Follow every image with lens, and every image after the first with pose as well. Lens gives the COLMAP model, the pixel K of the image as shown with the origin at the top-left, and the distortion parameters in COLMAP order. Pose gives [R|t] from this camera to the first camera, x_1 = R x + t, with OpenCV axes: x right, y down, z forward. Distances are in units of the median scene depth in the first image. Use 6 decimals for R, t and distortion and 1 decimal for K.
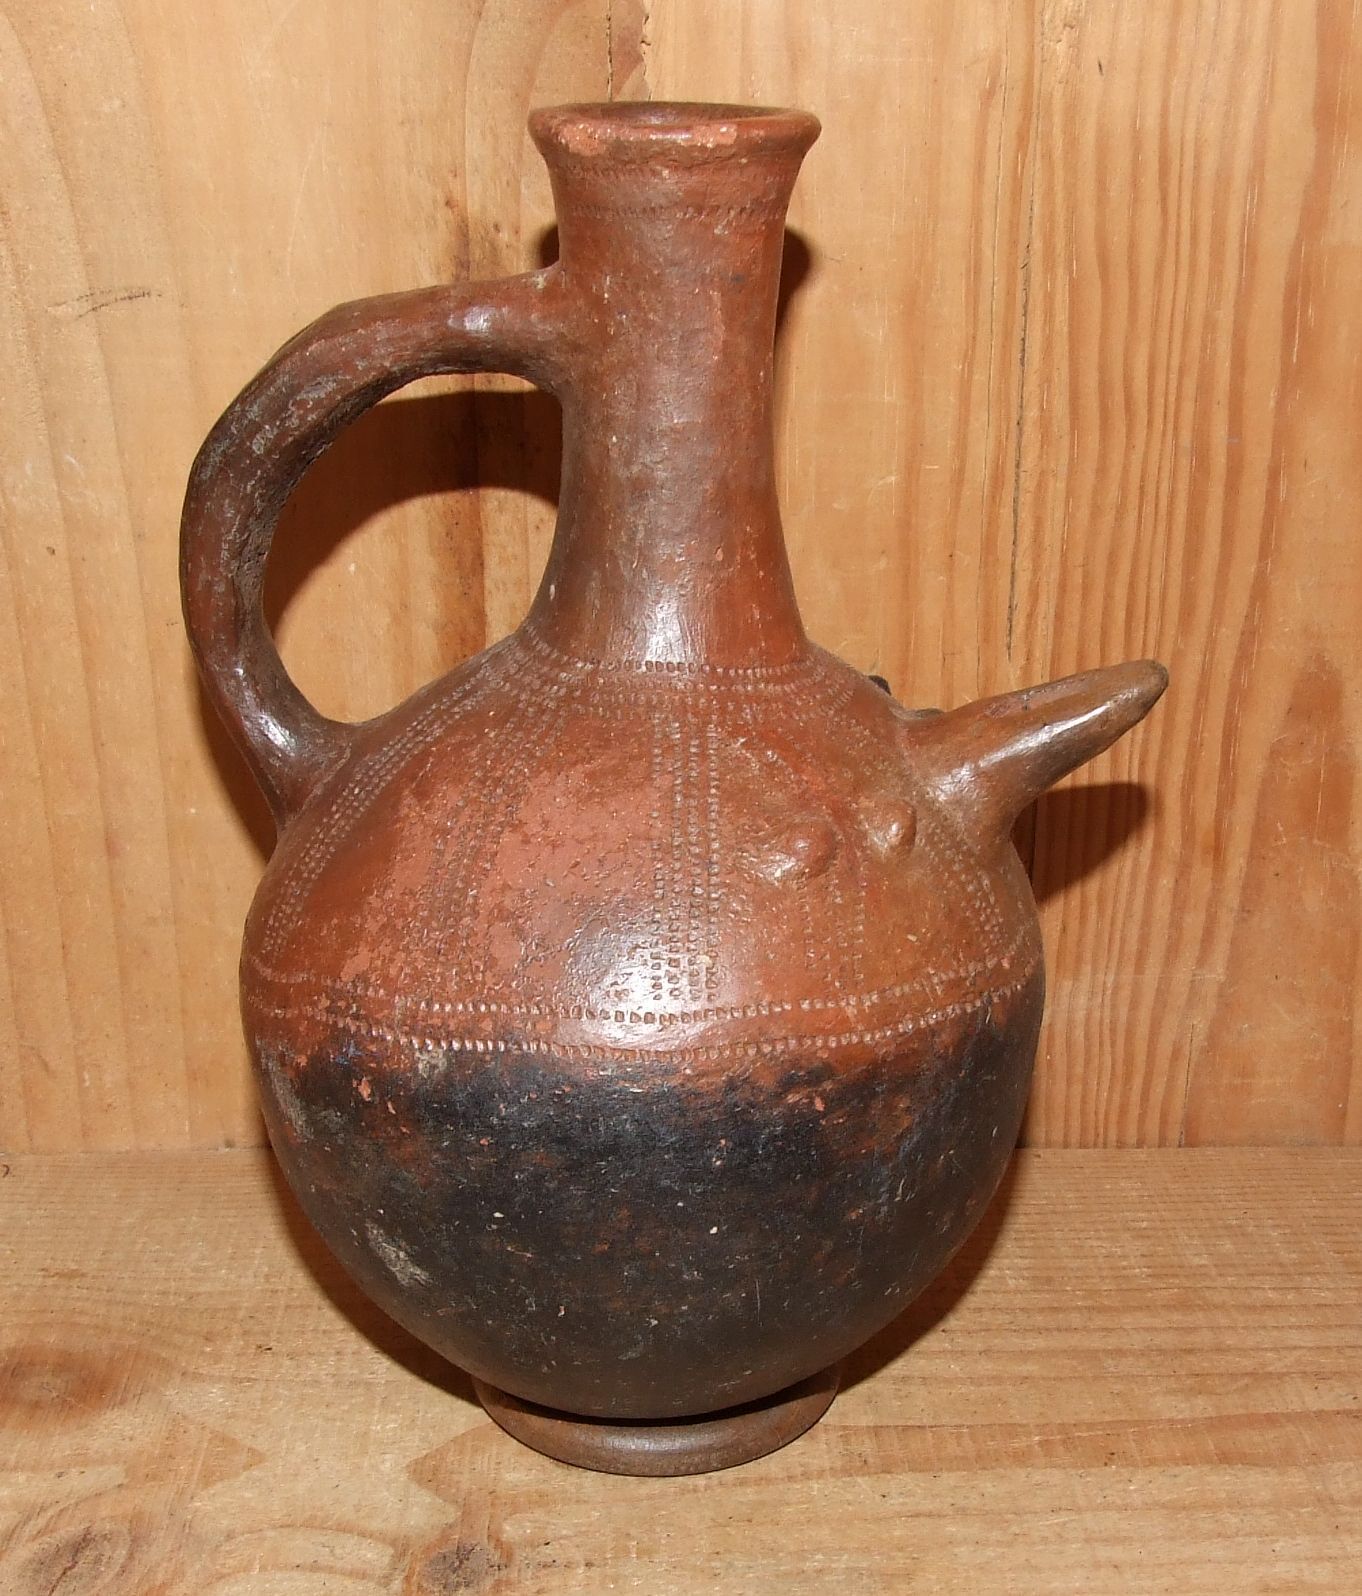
lens RADIAL K [[2589.4, 0, 726.4], [0, 2589.4, 815.0], [0, 0, 1]] dist [-0.072828, 0.000000]
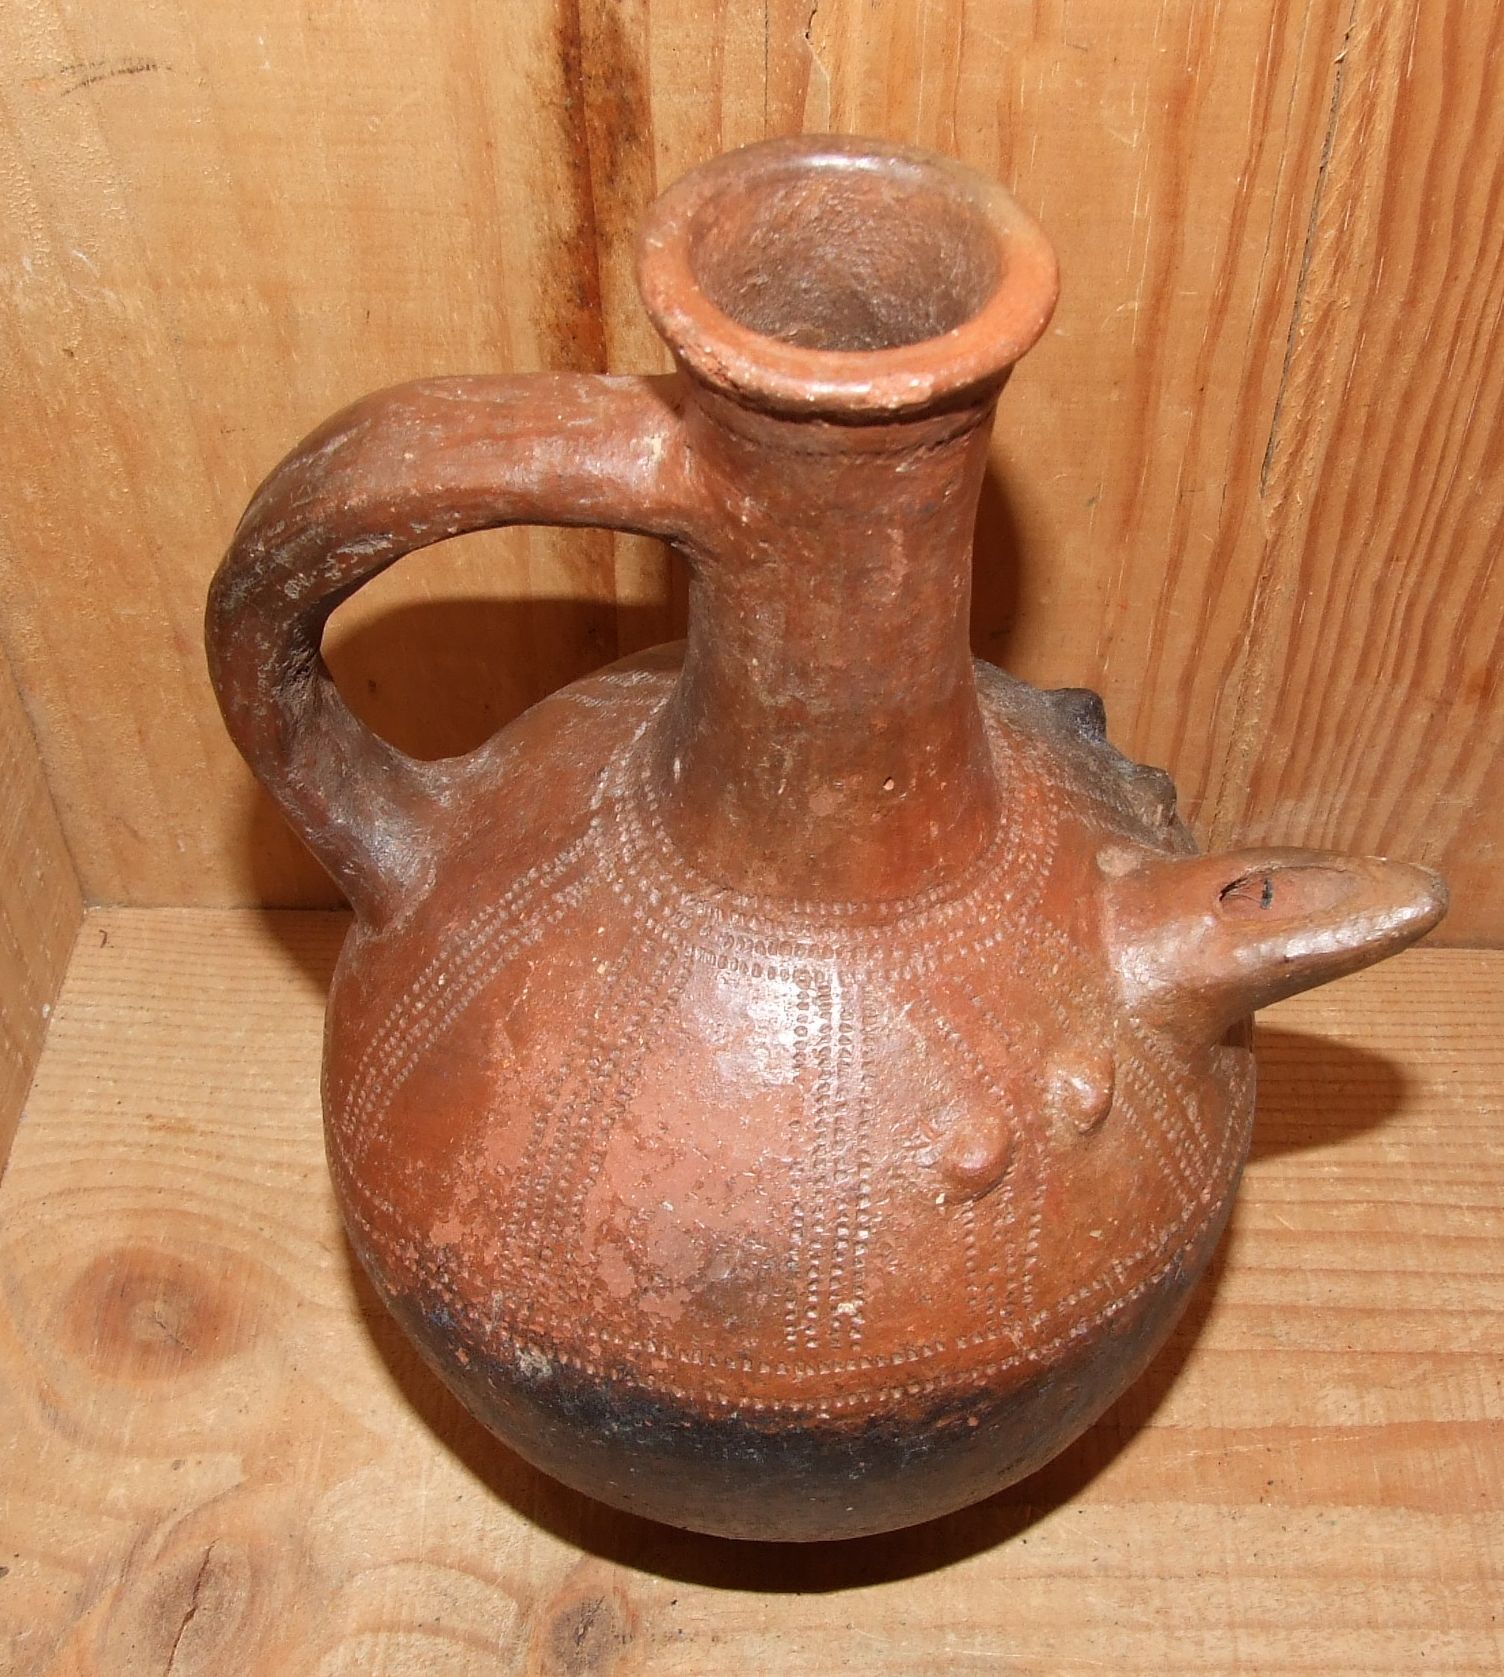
lens RADIAL K [[2563.9, 0, 773.4], [0, 2563.9, 877.6], [0, 0, 1]] dist [-0.067199, 0.000000]
pose [[0.997897, 0.046715, -0.044932, -0.001214], [-0.017848, 0.864460, 0.502385, -0.374687], [0.062311, -0.500526, 0.863476, 0.259697]]
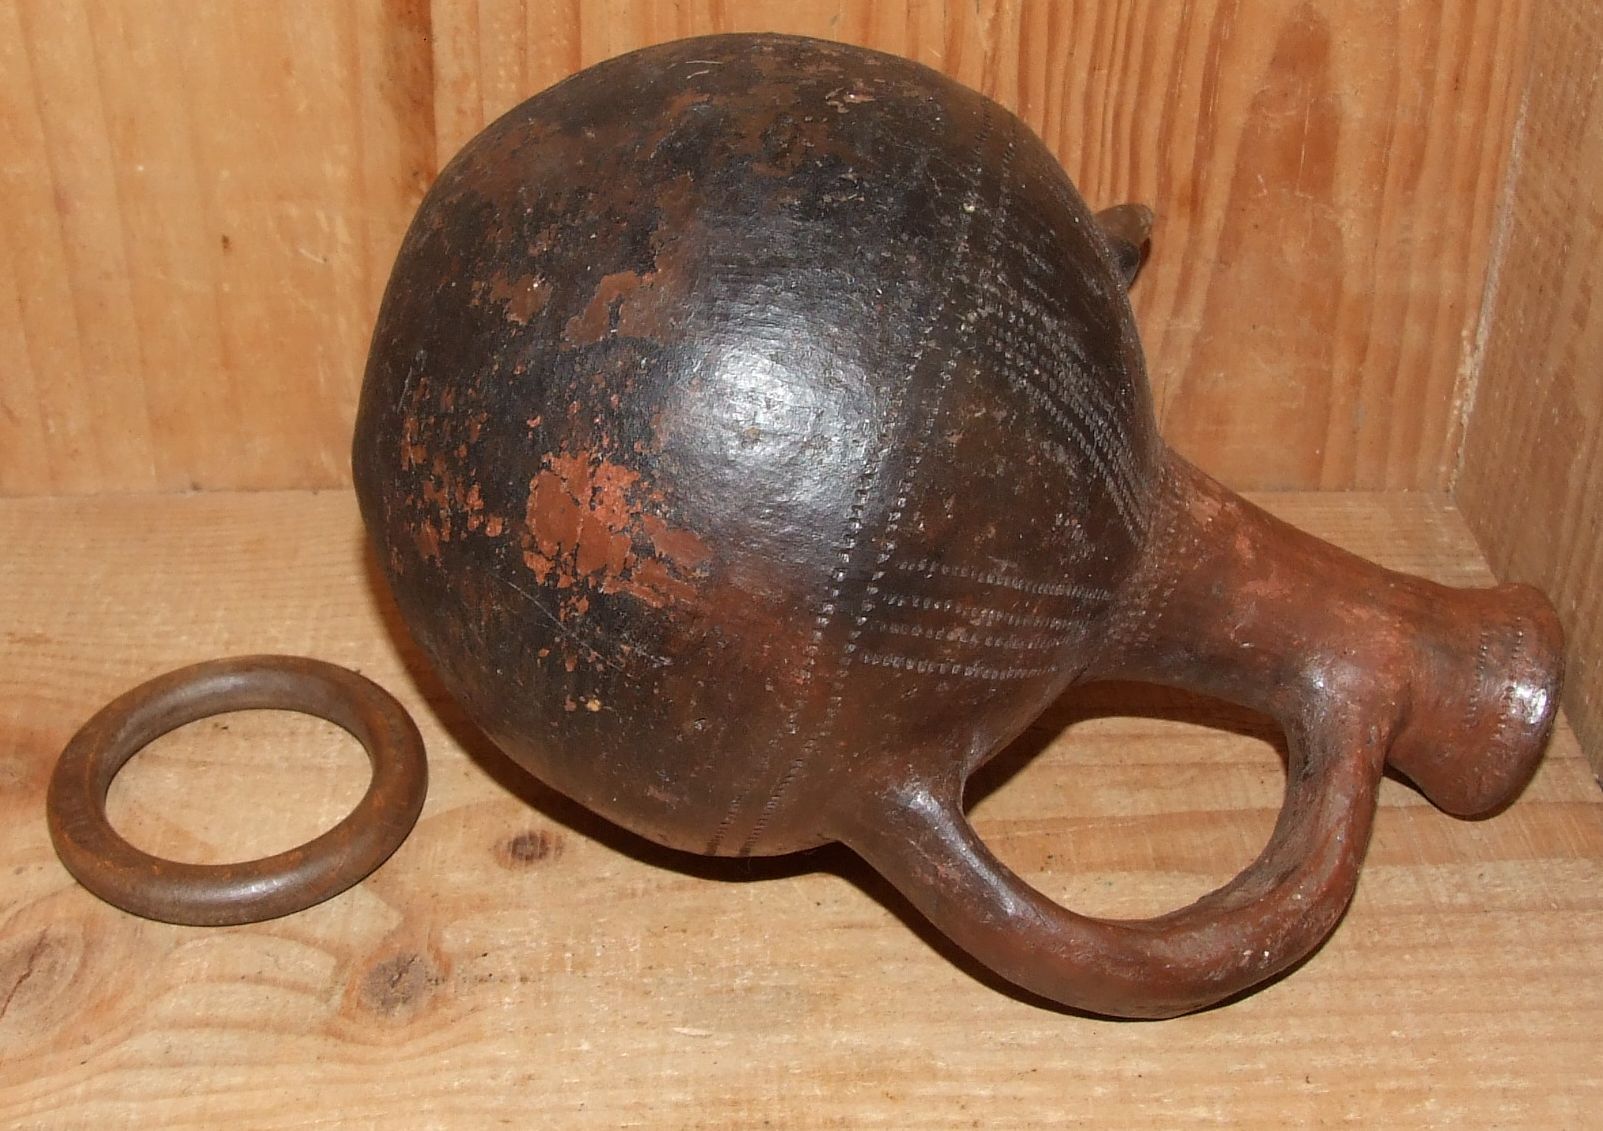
lens RADIAL K [[2602.4, 0, 658.3], [0, 2602.4, 370.3], [0, 0, 1]] dist [-0.077254, 0.000000]
pose [[0.998479, 0.002118, -0.055094, 0.047386], [0.008488, 0.981445, 0.191557, -0.121195], [0.054477, -0.191733, 0.979934, 0.031384]]
